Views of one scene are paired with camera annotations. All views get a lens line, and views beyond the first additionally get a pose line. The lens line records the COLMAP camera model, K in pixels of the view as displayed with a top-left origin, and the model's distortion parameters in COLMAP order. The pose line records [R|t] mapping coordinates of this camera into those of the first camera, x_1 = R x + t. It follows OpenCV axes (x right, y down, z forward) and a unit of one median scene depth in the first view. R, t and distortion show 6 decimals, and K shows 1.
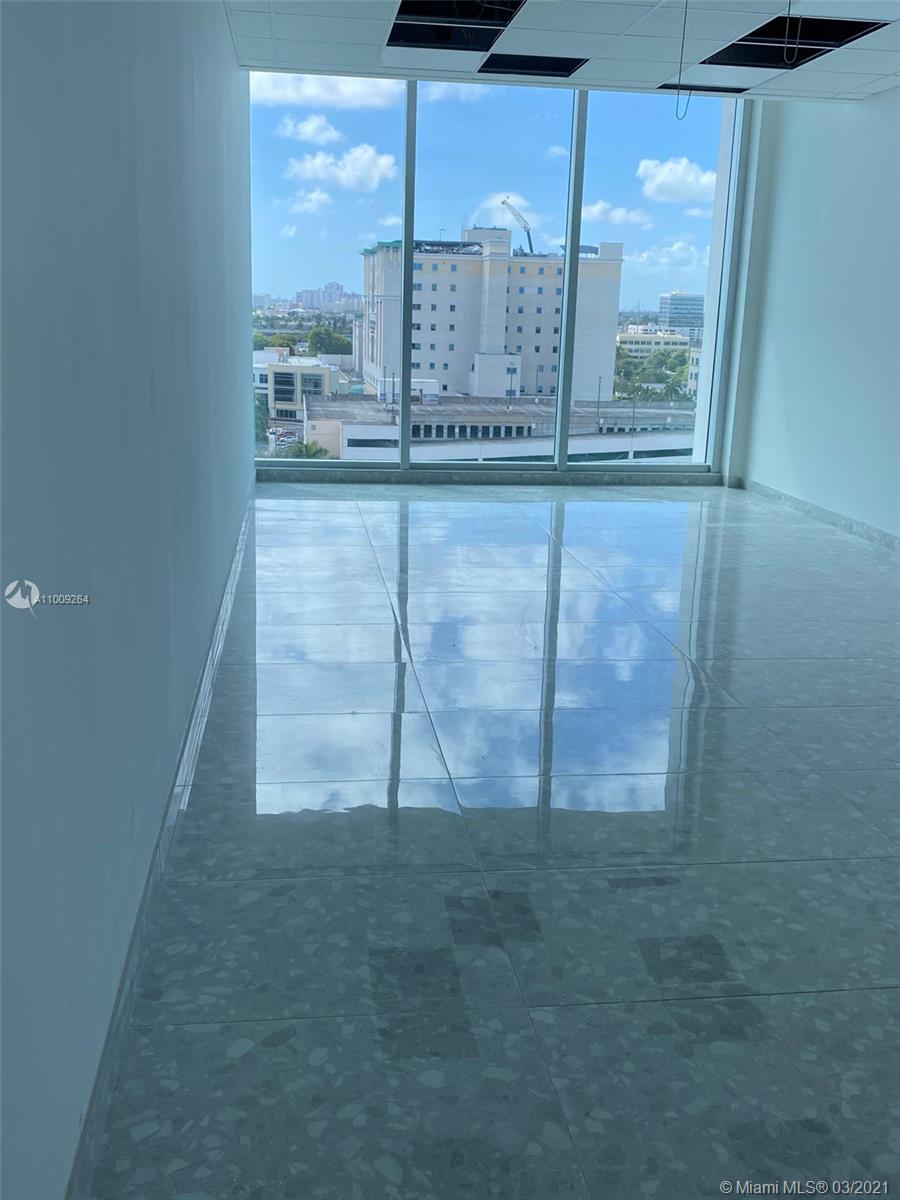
lens RADIAL K [[1187.1, 0, 433.5], [0, 1187.1, 602.6], [0, 0, 1]] dist [0.026010, 0.000000]
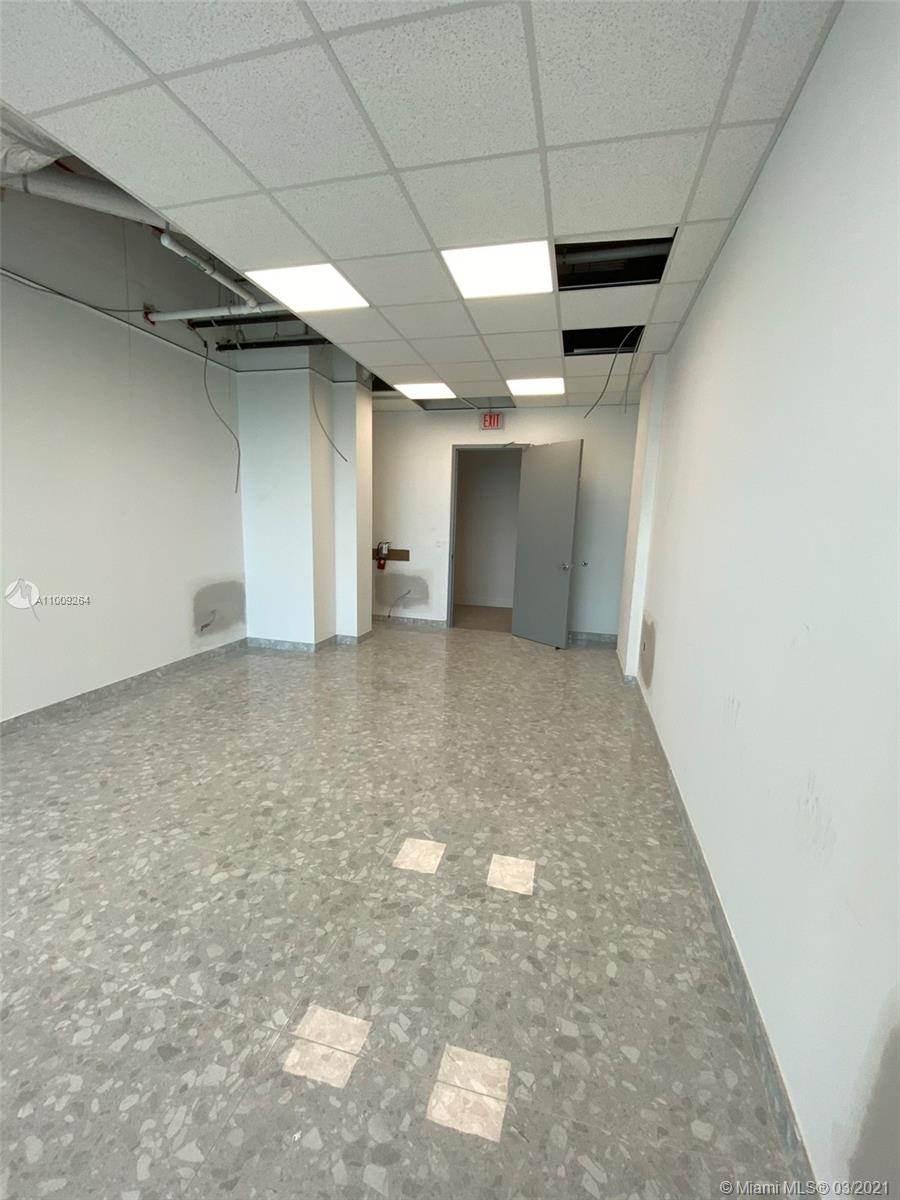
lens RADIAL K [[495.0, 0, 447.0], [0, 495.0, 605.0], [0, 0, 1]] dist [0.001092, -0.013188]
pose [[-0.923175, -0.124444, 0.363677, -0.329599], [0.031341, 0.918621, 0.393894, -0.486015], [-0.383099, 0.375031, -0.844148, 1.921744]]
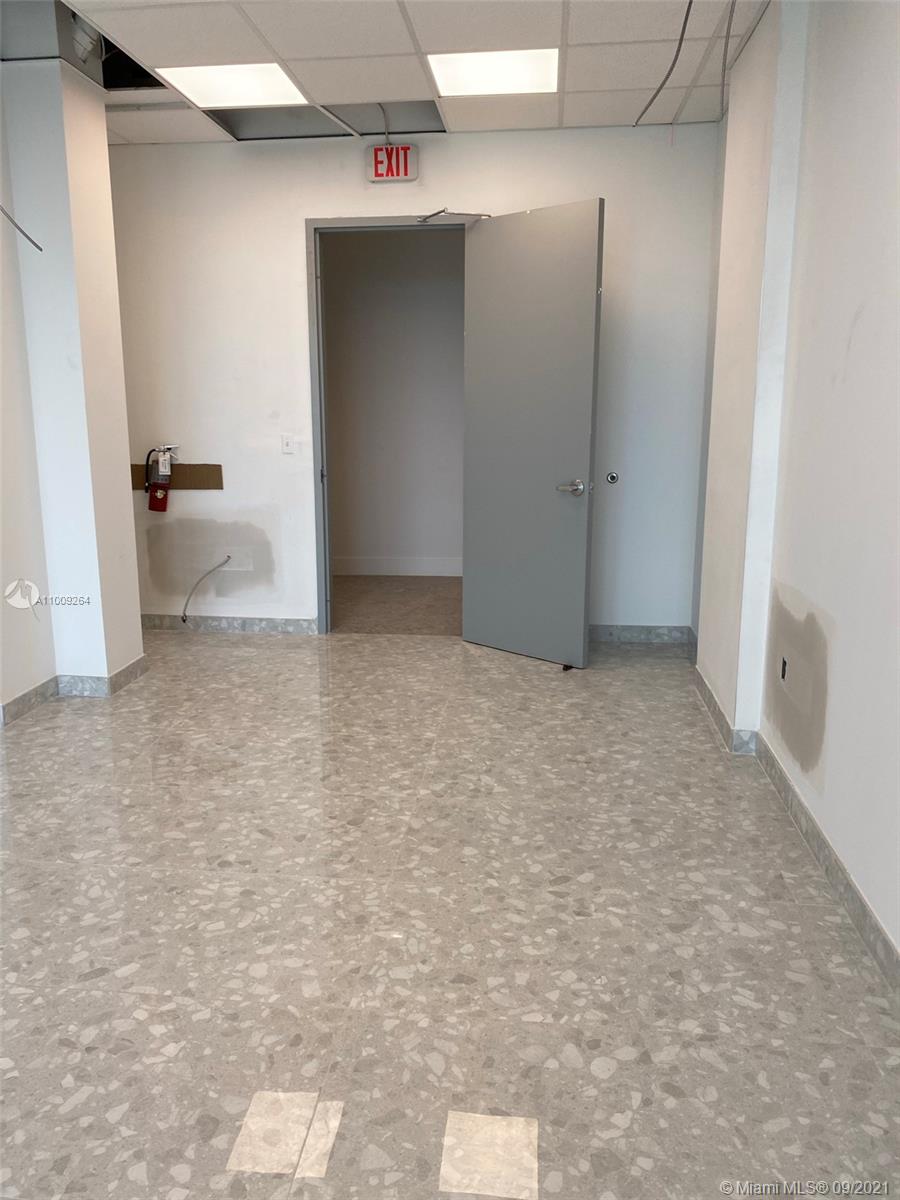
lens RADIAL K [[940.2, 0, 439.5], [0, 940.2, 598.1], [0, 0, 1]] dist [0.003300, -0.030812]
pose [[-0.970060, -0.078966, 0.229670, -0.192013], [0.030540, 0.898496, 0.437918, -0.401856], [-0.240938, 0.431821, -0.869183, 1.626595]]
